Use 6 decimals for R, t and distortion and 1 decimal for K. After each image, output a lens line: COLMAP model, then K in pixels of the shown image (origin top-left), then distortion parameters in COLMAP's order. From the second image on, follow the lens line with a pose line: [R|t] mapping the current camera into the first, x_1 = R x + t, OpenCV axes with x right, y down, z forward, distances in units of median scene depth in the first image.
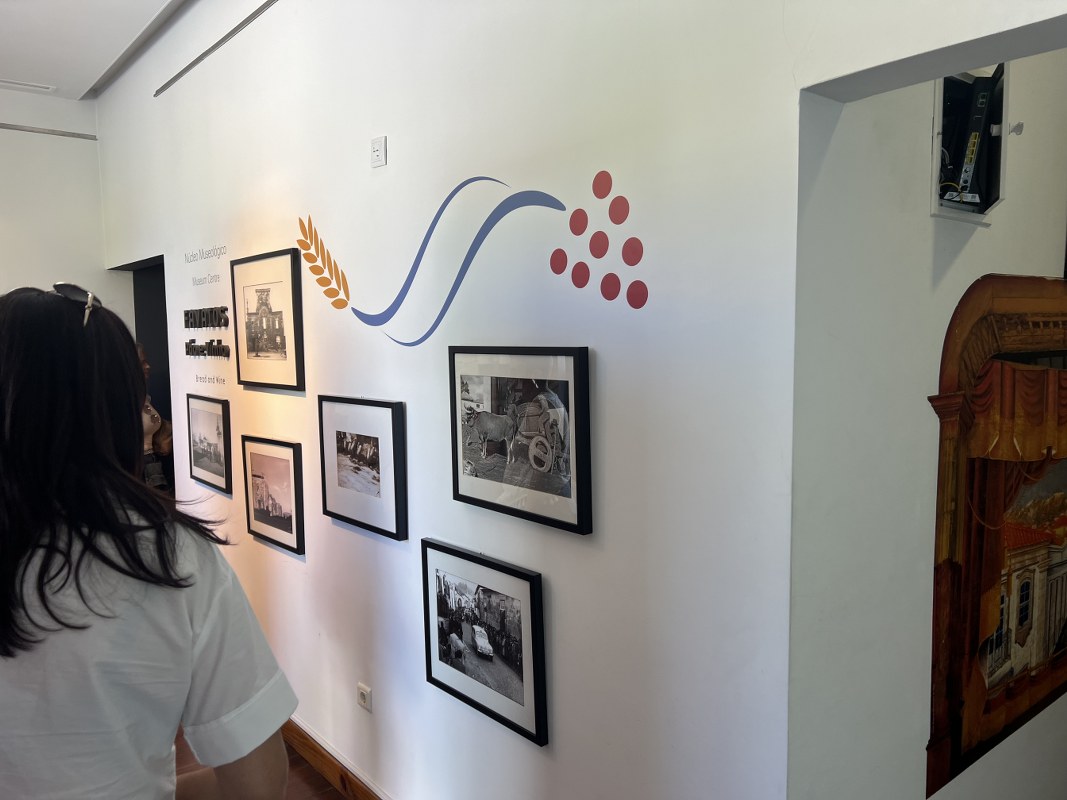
lens RADIAL K [[818.2, 0, 533.5], [0, 818.2, 400.0], [0, 0, 1]] dist [0.007587, 0.000413]
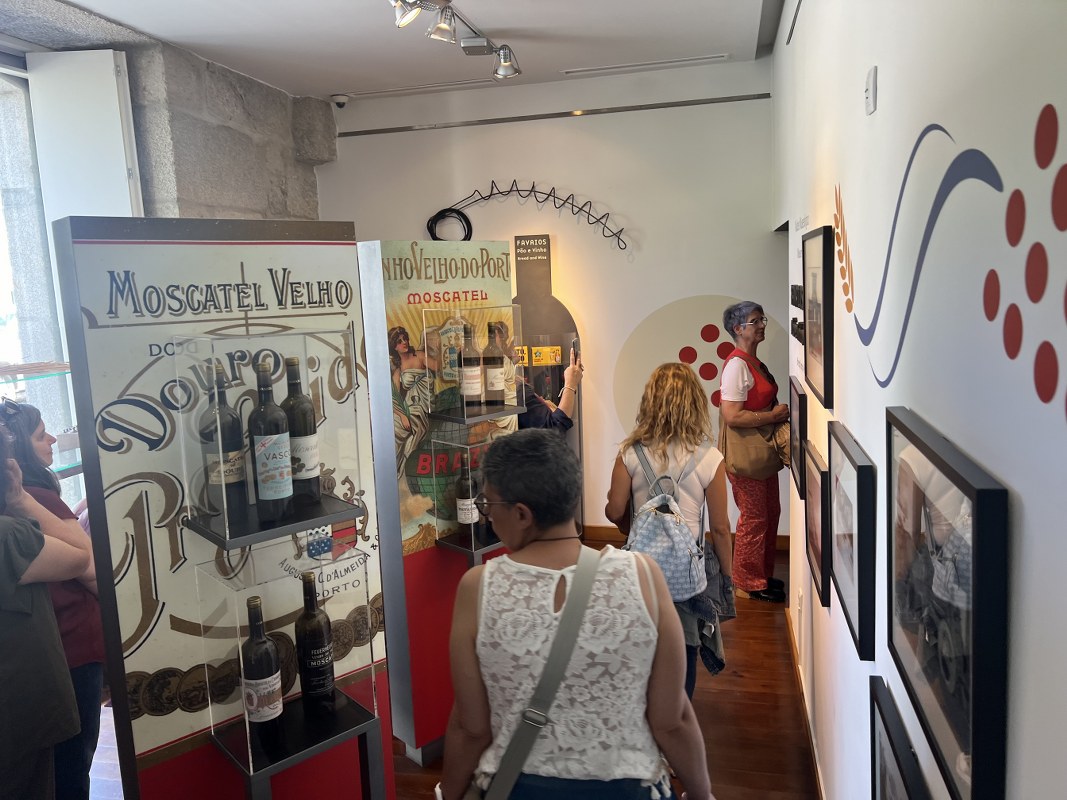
lens RADIAL K [[818.2, 0, 533.5], [0, 818.2, 400.0], [0, 0, 1]] dist [0.007587, 0.000413]
pose [[0.614214, 0.098022, -0.783028, 0.160291], [-0.027293, 0.994301, 0.103061, -0.094413], [0.788667, -0.041930, 0.613389, 0.300366]]
